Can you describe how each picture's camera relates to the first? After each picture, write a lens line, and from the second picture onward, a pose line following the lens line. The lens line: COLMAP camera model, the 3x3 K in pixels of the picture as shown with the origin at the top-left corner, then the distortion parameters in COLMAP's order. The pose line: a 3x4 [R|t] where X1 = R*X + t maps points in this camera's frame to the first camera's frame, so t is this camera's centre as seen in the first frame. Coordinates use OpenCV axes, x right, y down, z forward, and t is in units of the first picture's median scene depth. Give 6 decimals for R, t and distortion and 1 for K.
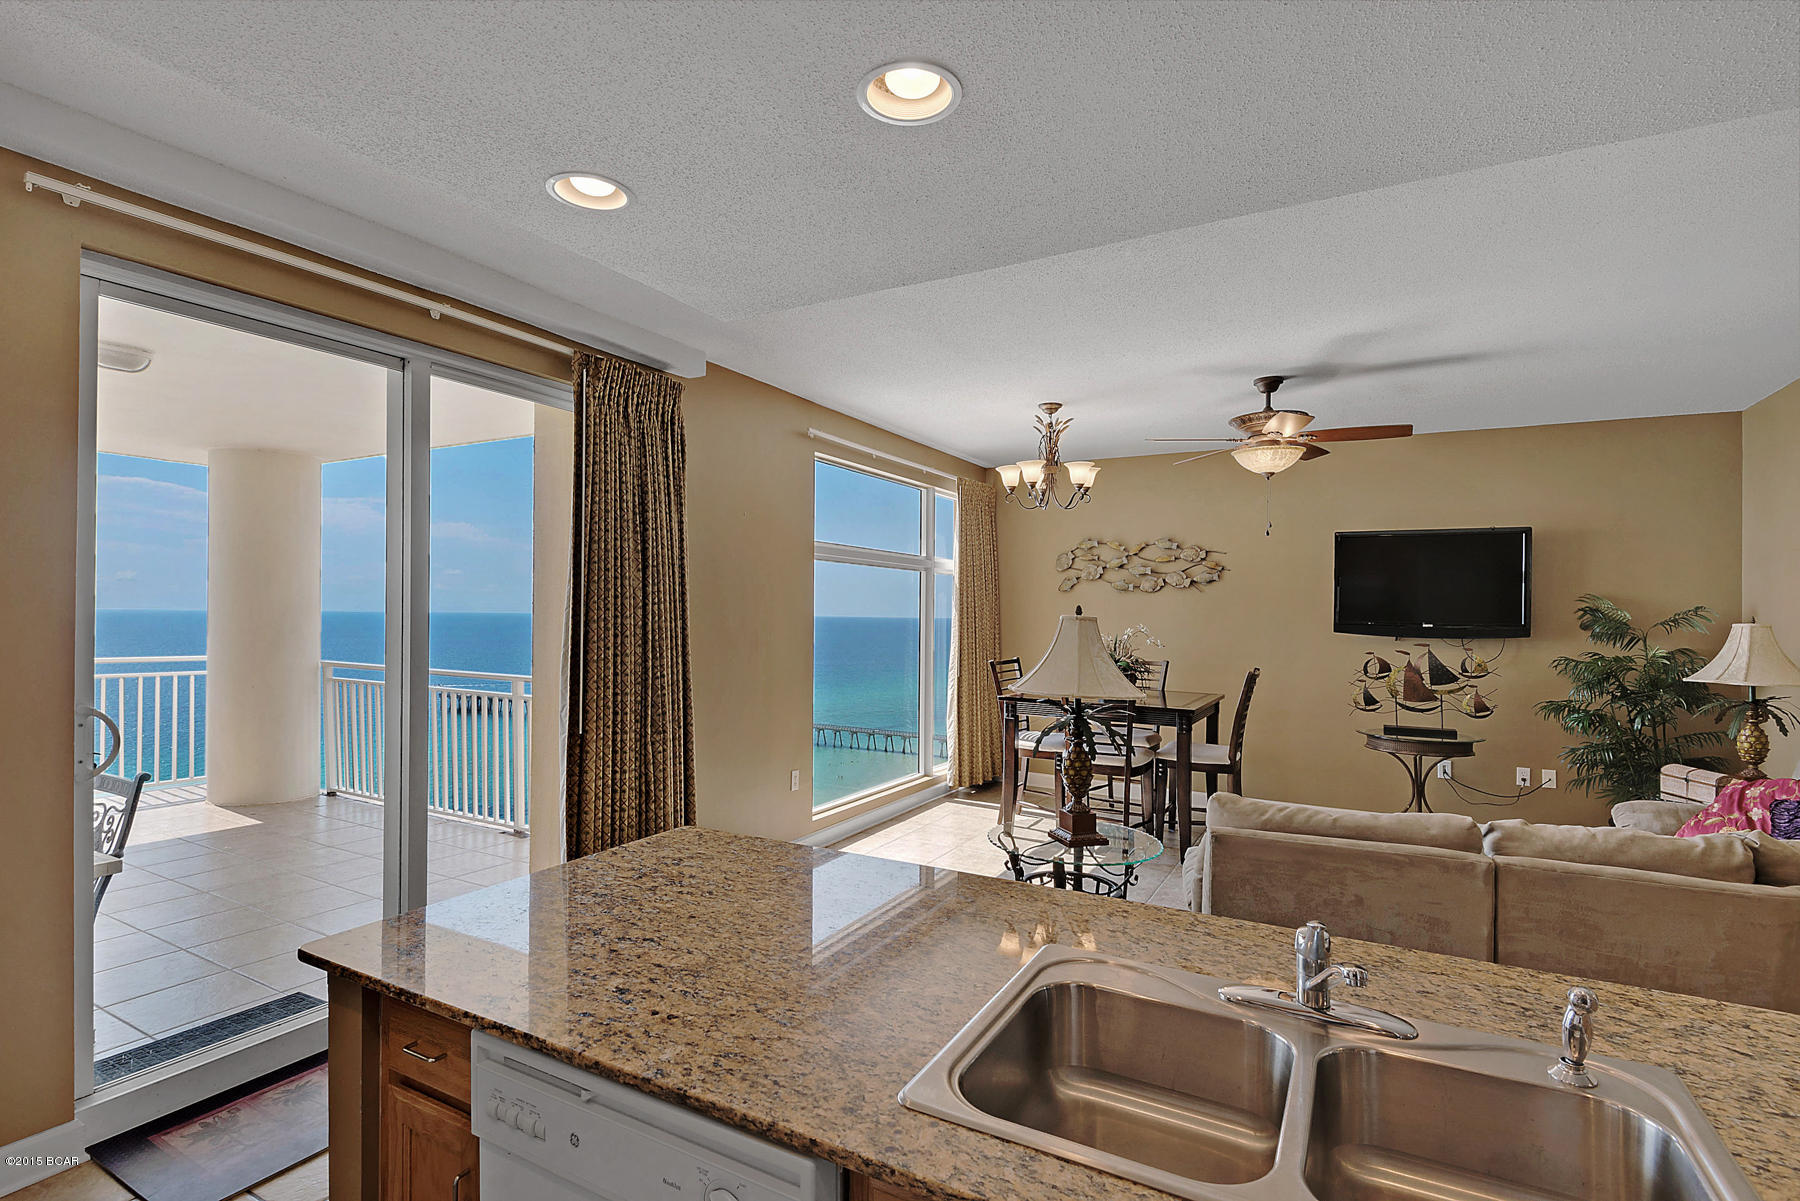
lens RADIAL K [[853.2, 0, 903.3], [0, 853.2, 613.8], [0, 0, 1]] dist [0.008454, -0.000600]
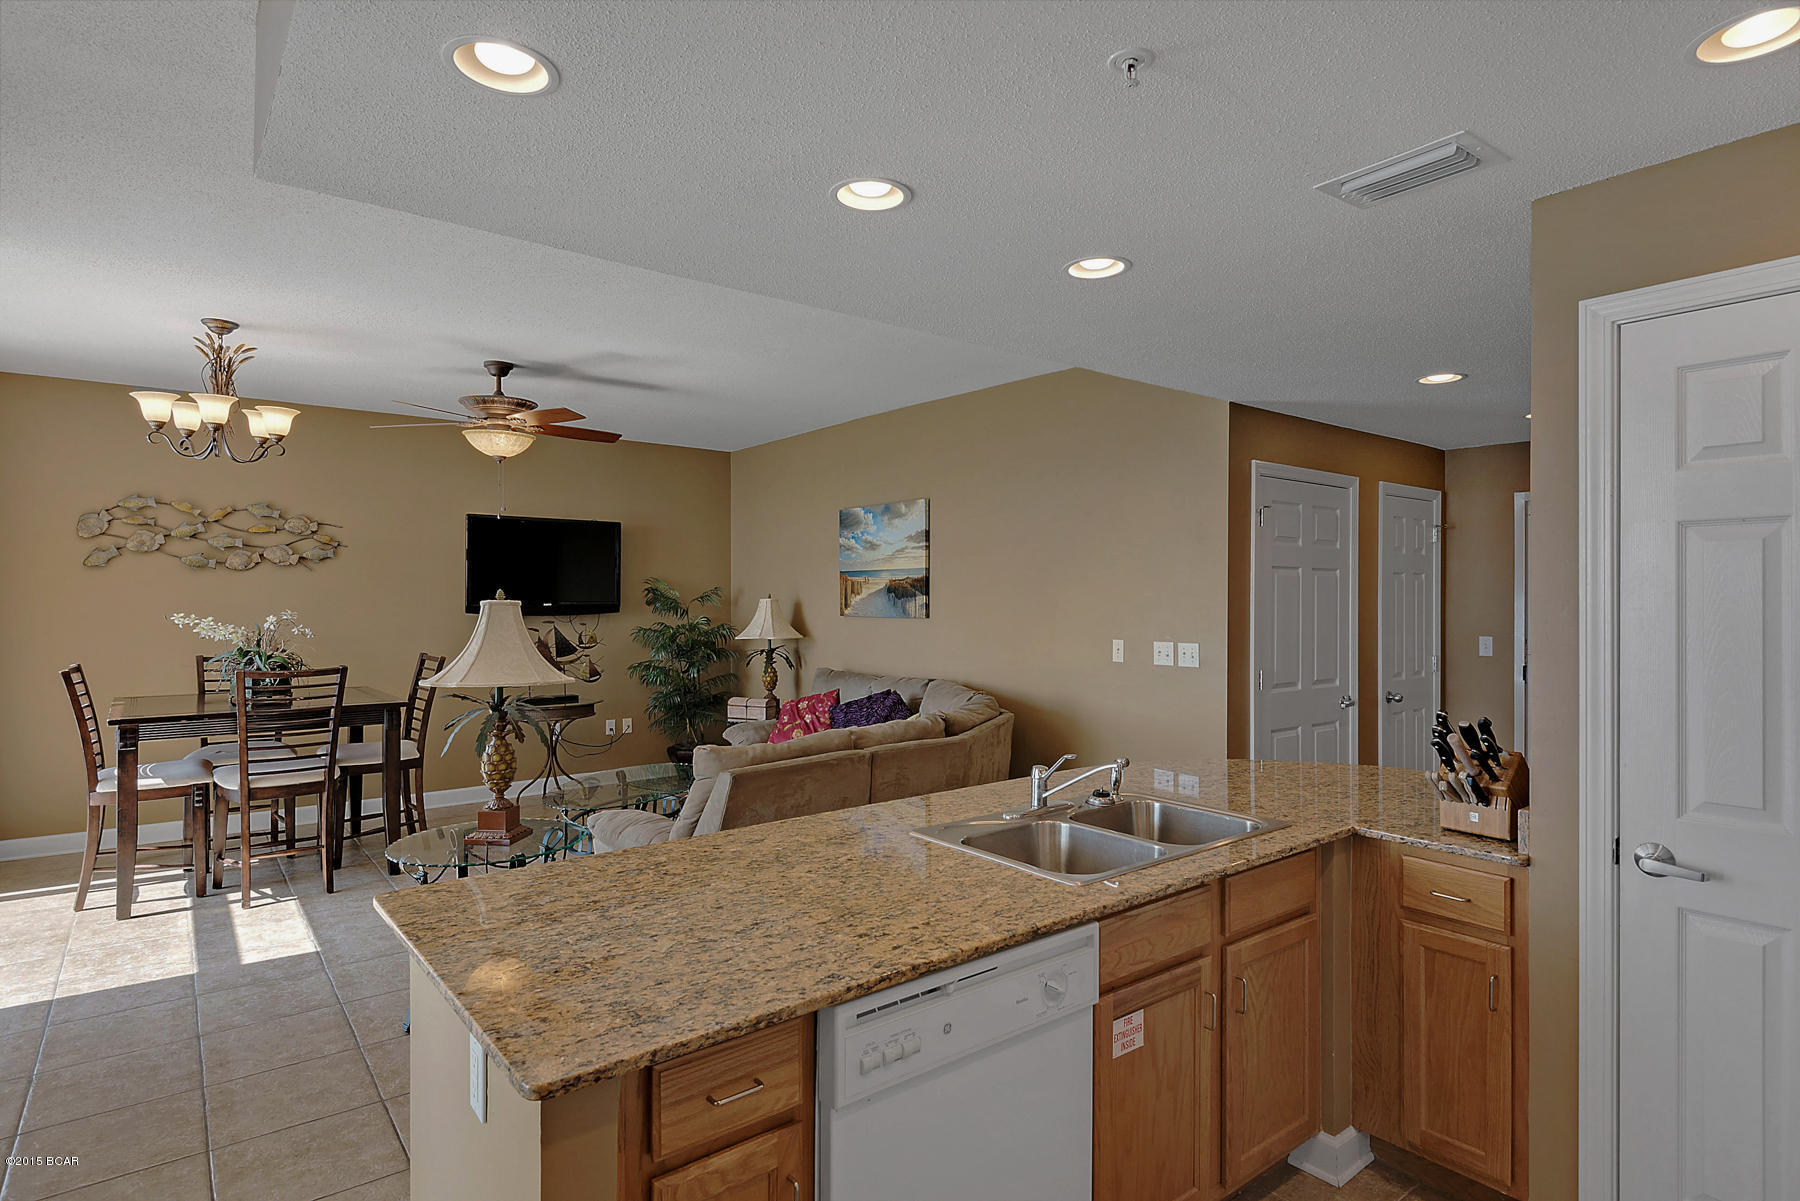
lens RADIAL K [[936.5, 0, 896.4], [0, 936.5, 598.3], [0, 0, 1]] dist [0.030919, -0.002414]
pose [[0.390260, -0.014845, 0.920585, -0.417238], [0.008202, 0.999886, 0.012646, -0.007284], [-0.920668, 0.002616, 0.390337, 0.133270]]
